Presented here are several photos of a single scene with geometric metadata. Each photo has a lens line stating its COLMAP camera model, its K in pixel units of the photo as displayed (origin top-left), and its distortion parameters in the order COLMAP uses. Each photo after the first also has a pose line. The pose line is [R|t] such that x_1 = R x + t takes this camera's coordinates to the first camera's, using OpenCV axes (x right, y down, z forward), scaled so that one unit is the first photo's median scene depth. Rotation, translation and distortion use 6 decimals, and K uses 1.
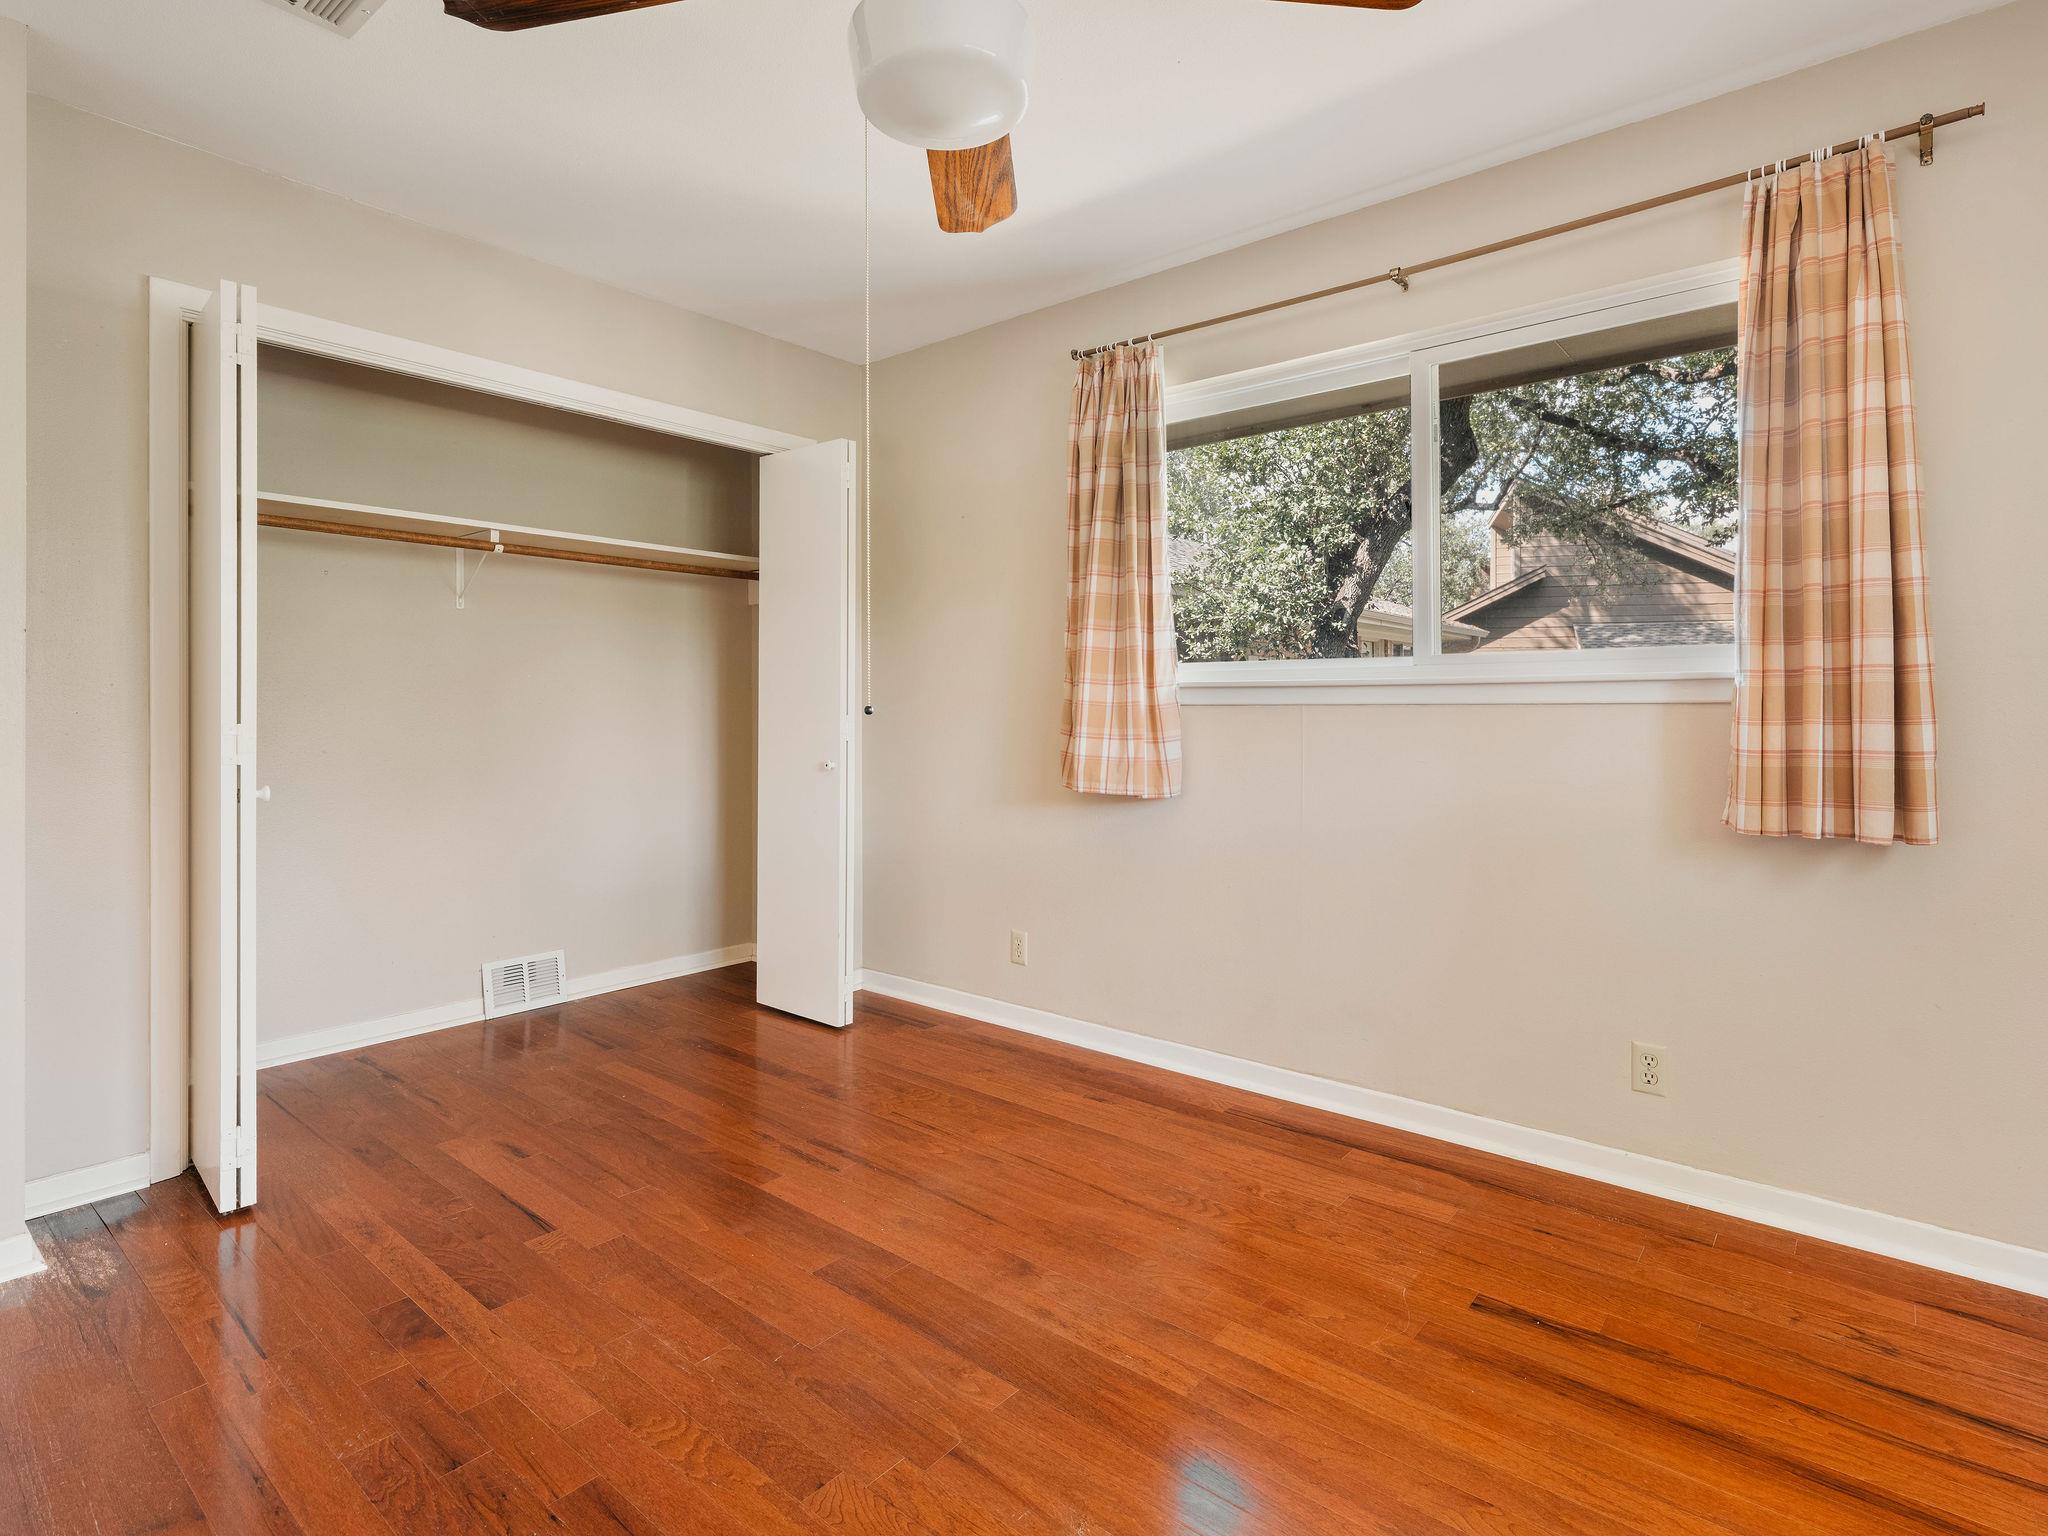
lens RADIAL K [[1023.2, 0, 1027.2], [0, 1023.2, 777.2], [0, 0, 1]] dist [0.003057, 0.000065]
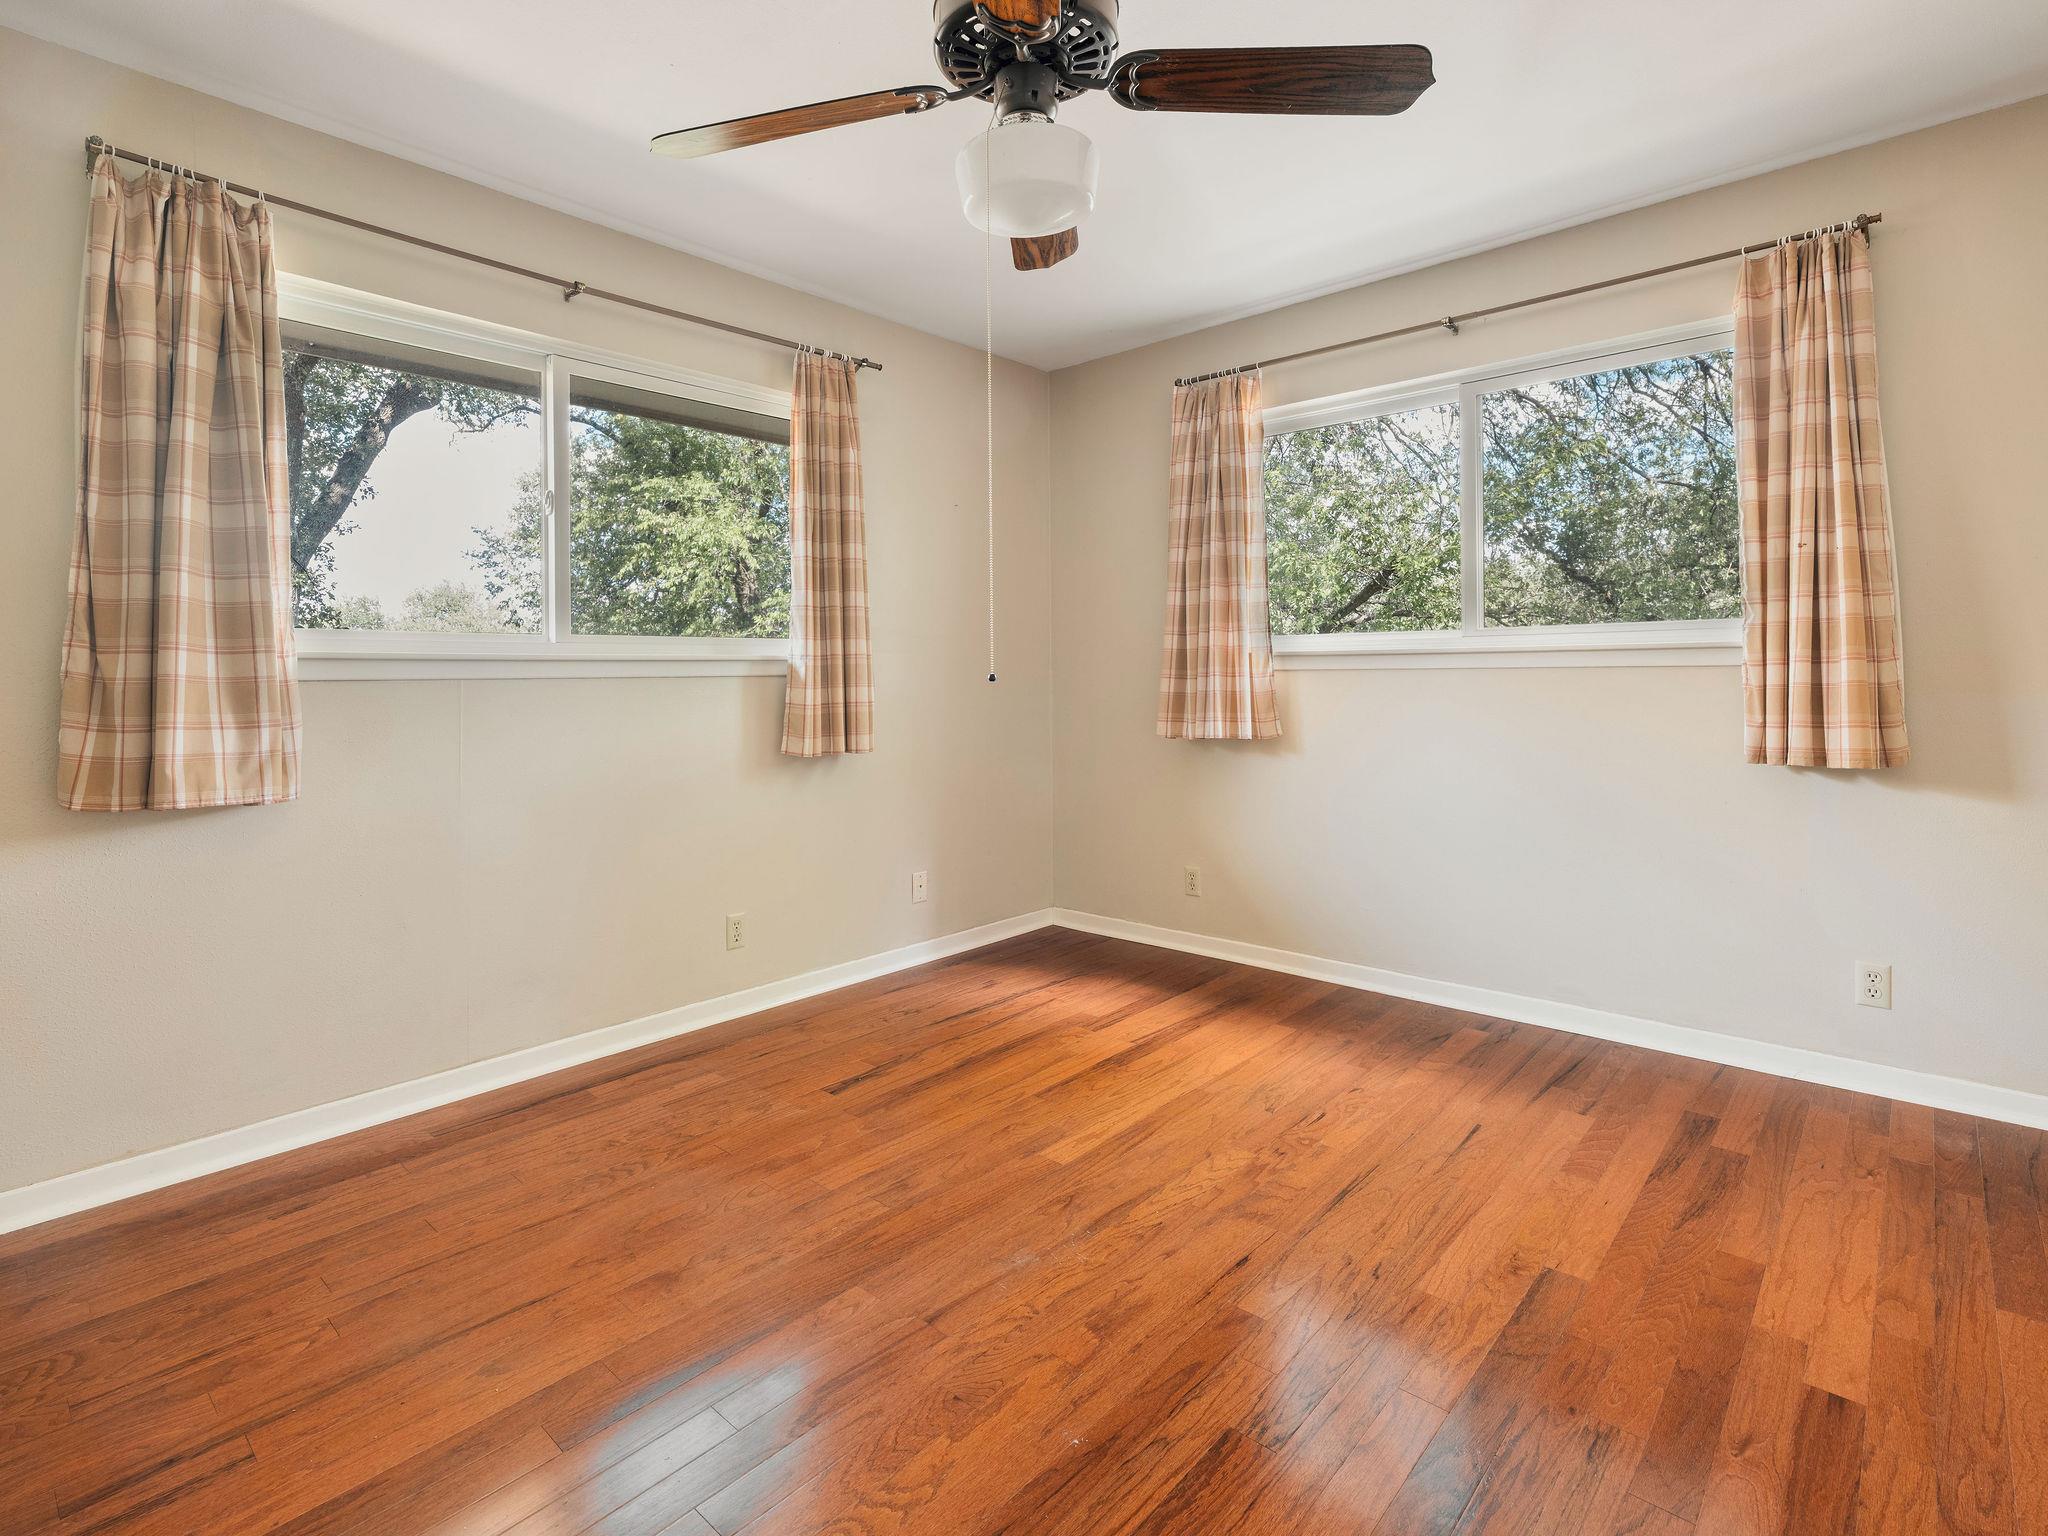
lens RADIAL K [[955.3, 0, 1024.0], [0, 955.3, 768.0], [0, 0, 1]] dist [-0.000955, 0.000785]
pose [[0.070264, -0.096108, 0.992888, -0.699390], [0.078875, 0.992767, 0.090514, -0.033314], [-0.994405, 0.071954, 0.077336, 0.496552]]
